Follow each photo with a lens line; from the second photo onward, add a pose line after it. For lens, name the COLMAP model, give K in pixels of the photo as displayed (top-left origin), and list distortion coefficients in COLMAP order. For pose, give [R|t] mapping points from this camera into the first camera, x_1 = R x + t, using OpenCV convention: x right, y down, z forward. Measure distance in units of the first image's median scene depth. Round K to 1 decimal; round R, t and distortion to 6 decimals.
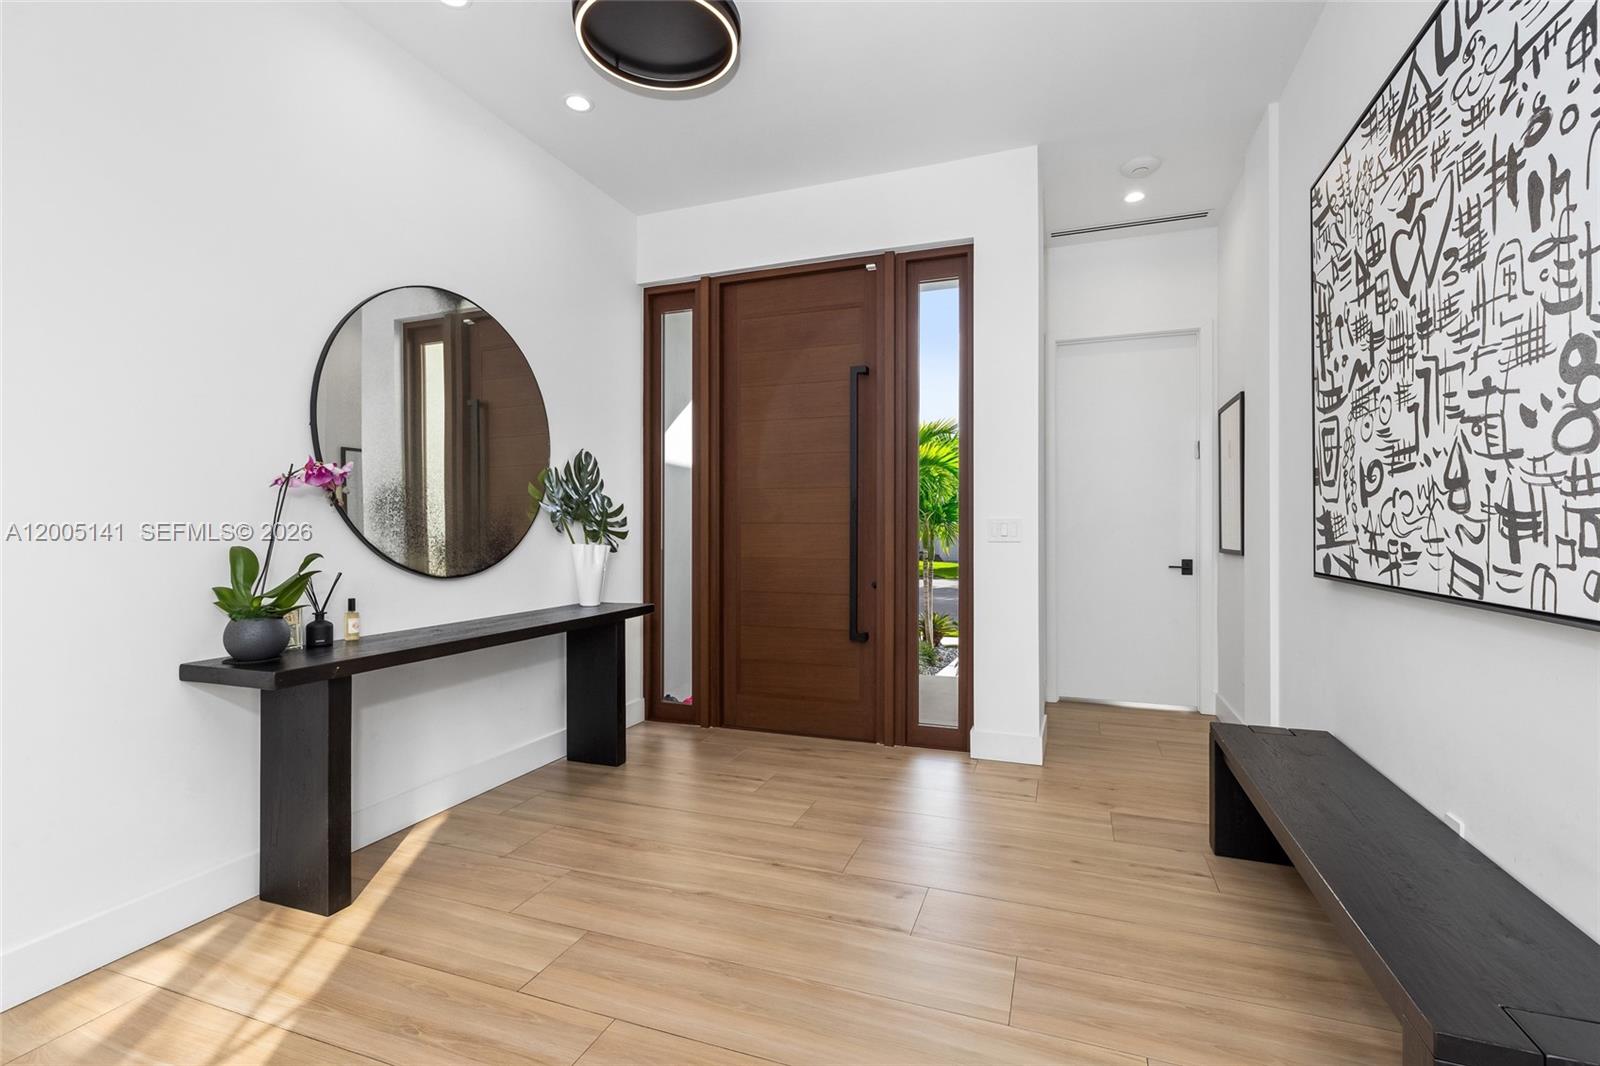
lens RADIAL K [[728.6, 0, 808.1], [0, 728.6, 537.6], [0, 0, 1]] dist [0.004053, -0.000535]
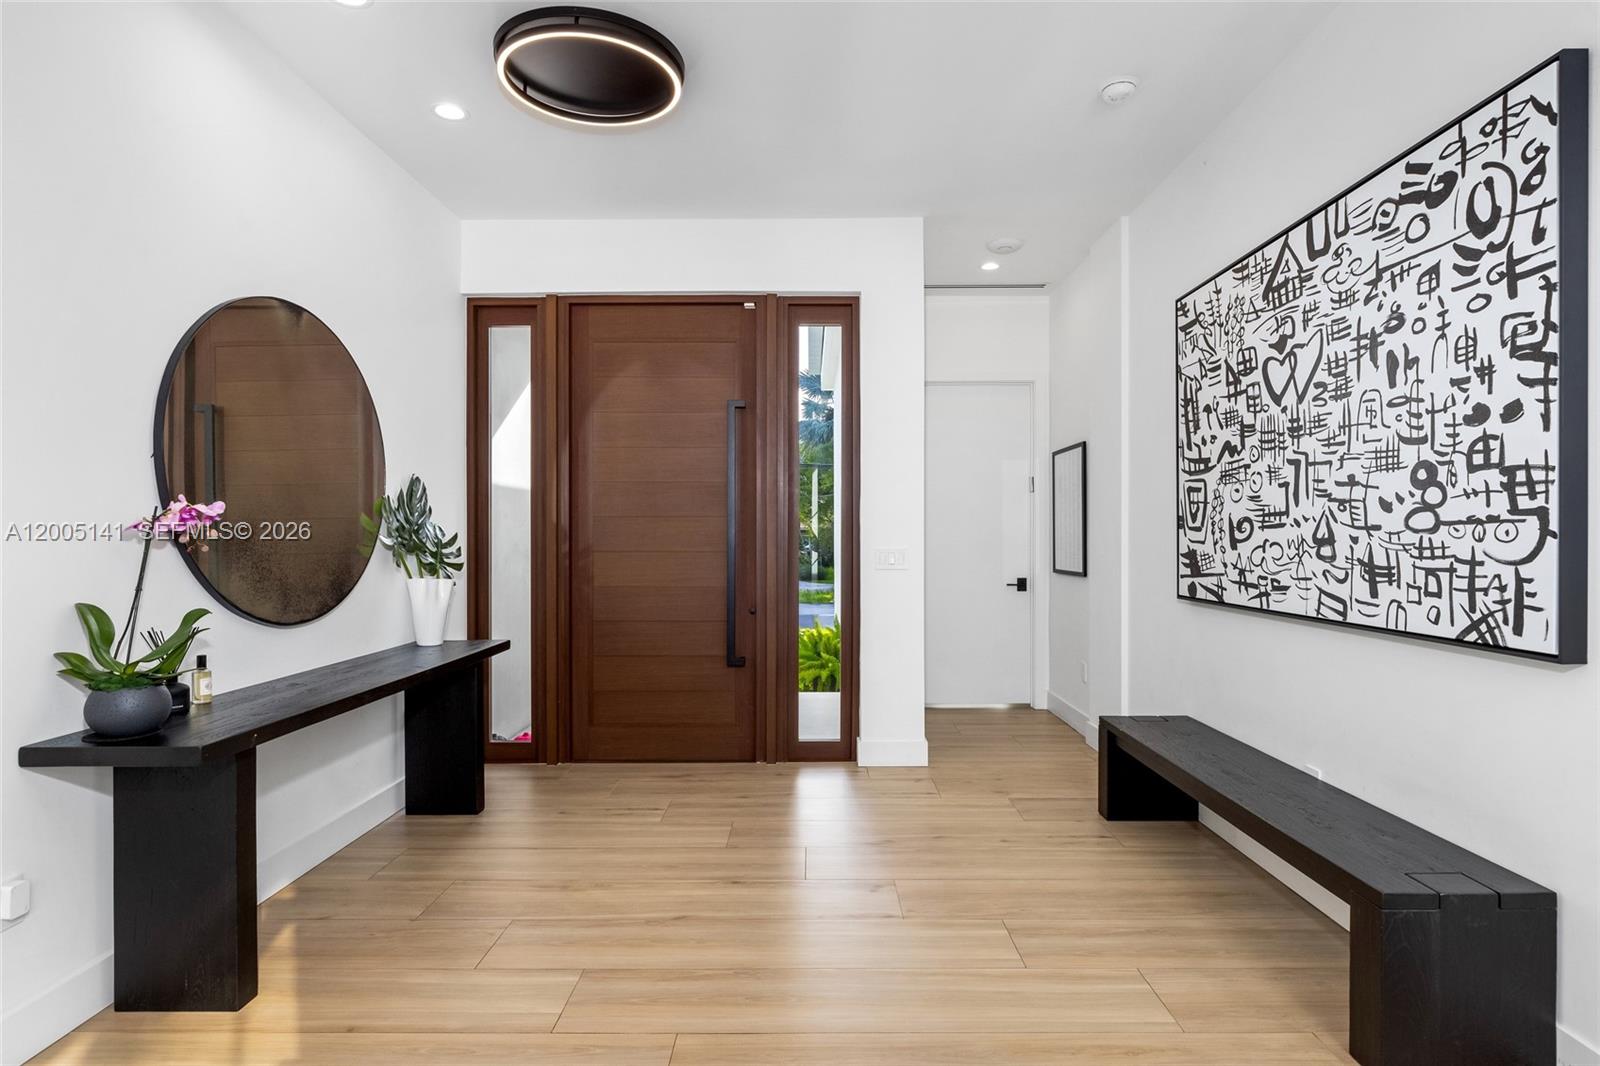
lens RADIAL K [[778.2, 0, 741.1], [0, 778.2, 559.5], [0, 0, 1]] dist [-0.005068, -0.000142]
pose [[0.960883, -0.027237, 0.275614, -0.323643], [0.021982, 0.999513, 0.022138, -0.047494], [-0.276082, -0.015213, 0.961014, -0.086326]]
